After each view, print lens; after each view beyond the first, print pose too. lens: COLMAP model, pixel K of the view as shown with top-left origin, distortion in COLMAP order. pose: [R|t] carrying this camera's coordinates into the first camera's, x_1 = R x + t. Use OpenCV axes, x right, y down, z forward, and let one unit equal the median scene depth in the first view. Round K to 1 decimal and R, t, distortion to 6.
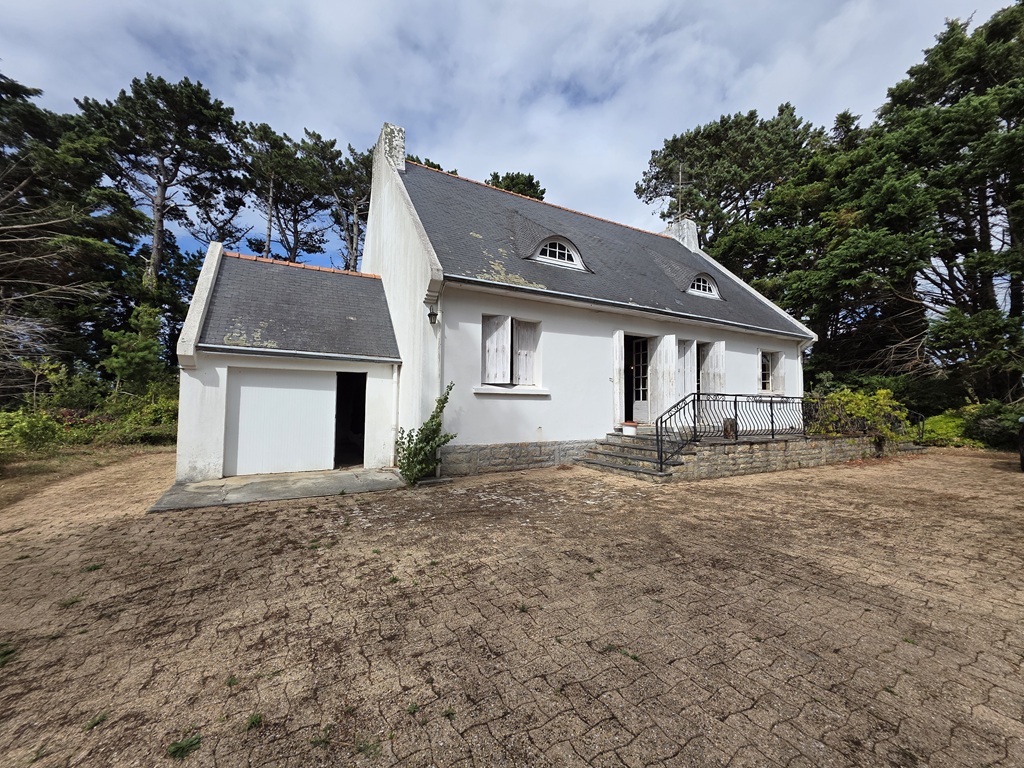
lens RADIAL K [[438.9, 0, 512.0], [0, 438.9, 384.0], [0, 0, 1]] dist [-0.000497, 0.000022]
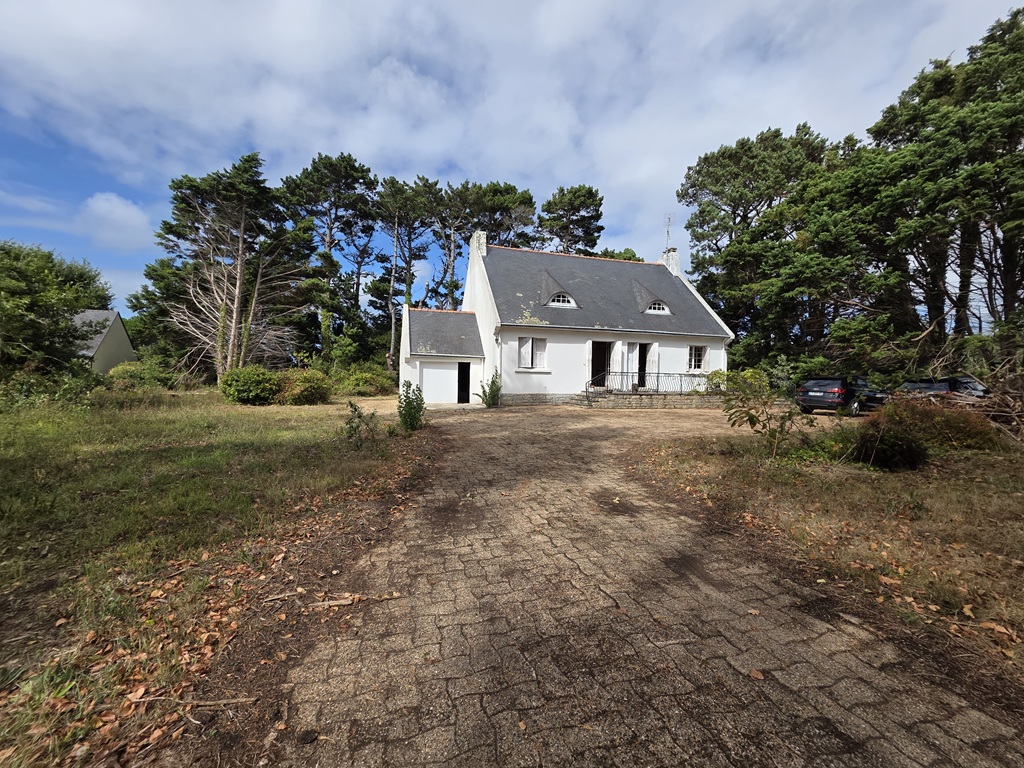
lens RADIAL K [[412.3, 0, 512.0], [0, 412.3, 384.0], [0, 0, 1]] dist [-0.000244, -0.000048]
pose [[0.982260, 0.008611, -0.187327, 0.183131], [0.003340, 0.997983, 0.063388, -0.030743], [0.187495, -0.062889, 0.980250, -0.685497]]
